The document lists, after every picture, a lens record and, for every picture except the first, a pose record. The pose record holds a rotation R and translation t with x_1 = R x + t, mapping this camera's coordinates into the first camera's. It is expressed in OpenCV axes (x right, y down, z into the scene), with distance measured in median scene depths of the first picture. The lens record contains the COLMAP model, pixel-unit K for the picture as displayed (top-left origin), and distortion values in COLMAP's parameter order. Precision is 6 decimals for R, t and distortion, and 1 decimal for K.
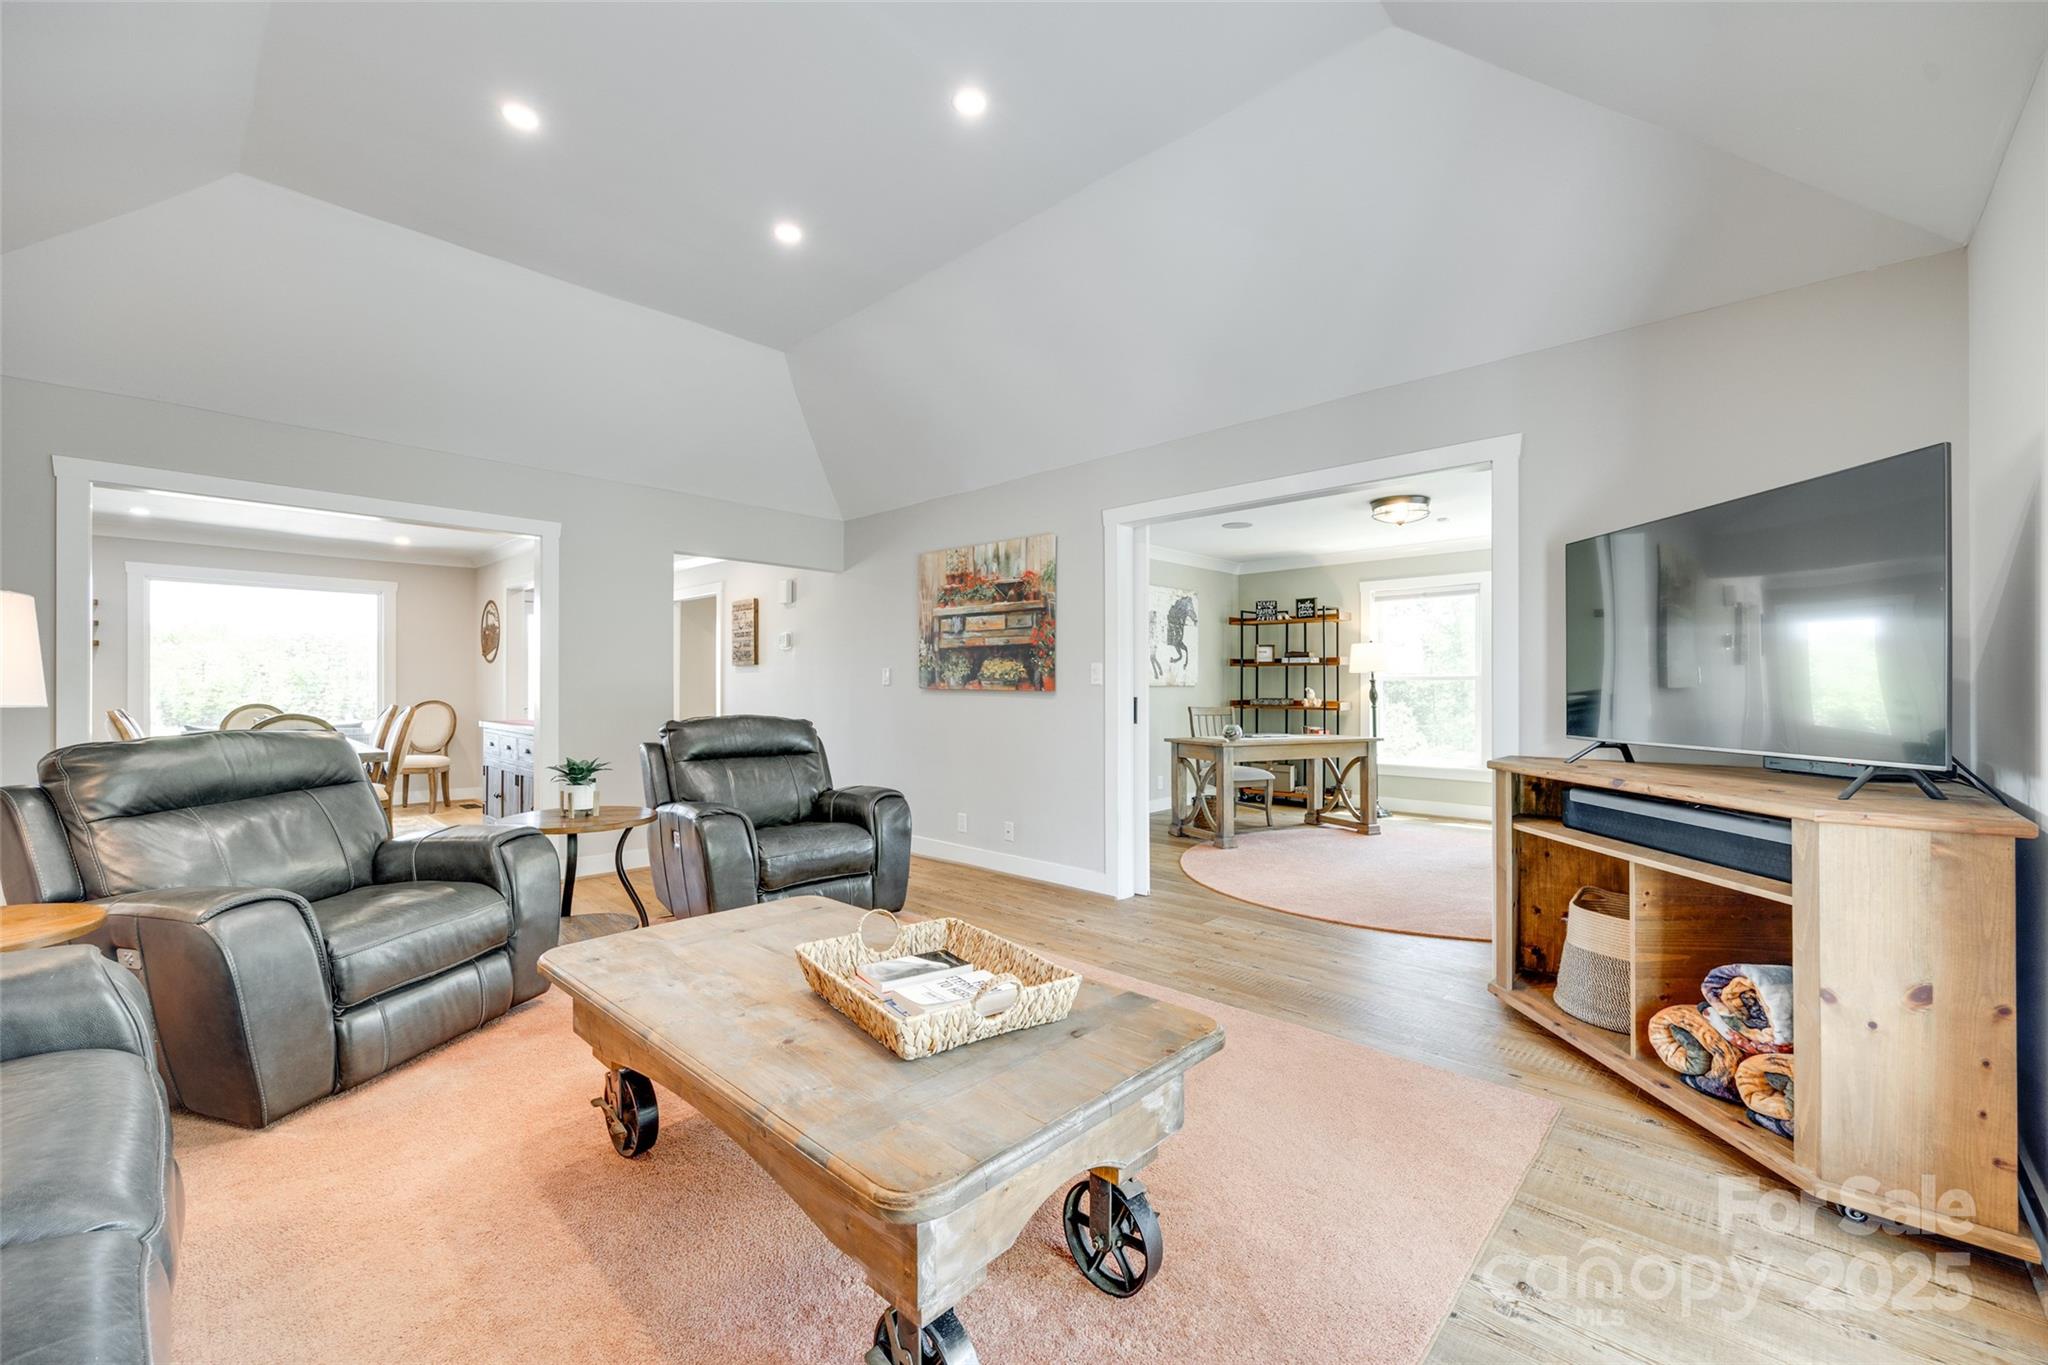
lens RADIAL K [[817.7, 0, 1024.0], [0, 817.7, 682.5], [0, 0, 1]] dist [0.000518, 0.000009]
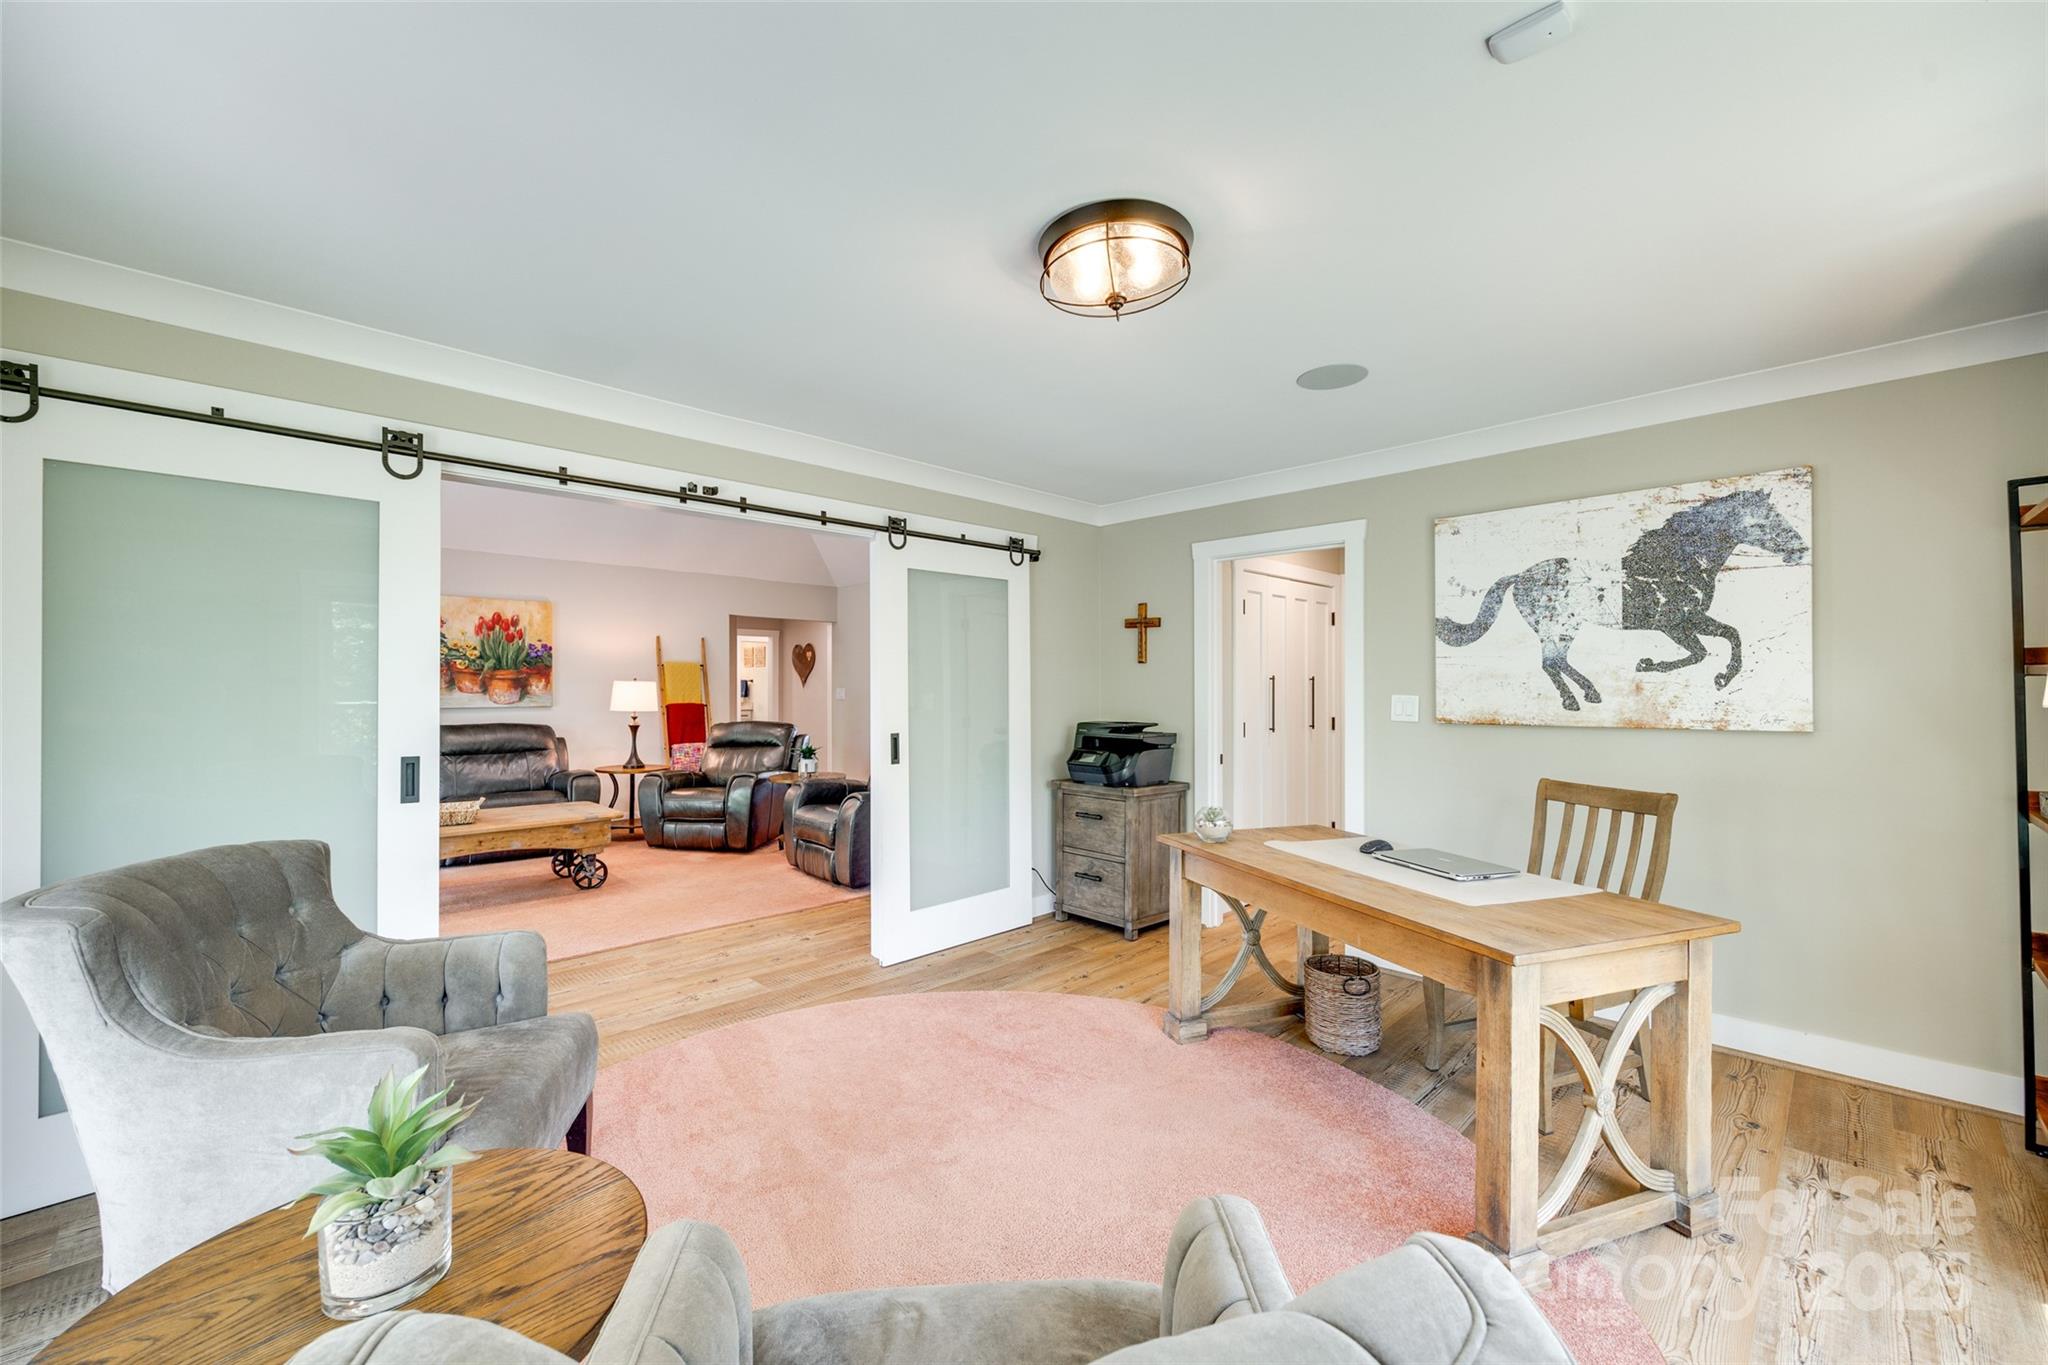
lens RADIAL K [[817.7, 0, 1024.0], [0, 817.7, 682.5], [0, 0, 1]] dist [0.000518, 0.000009]
pose [[-0.027849, -0.003773, -0.999605, 0.596964], [0.003405, 0.999987, -0.003870, -0.018253], [0.999606, -0.003512, -0.027836, 0.701622]]
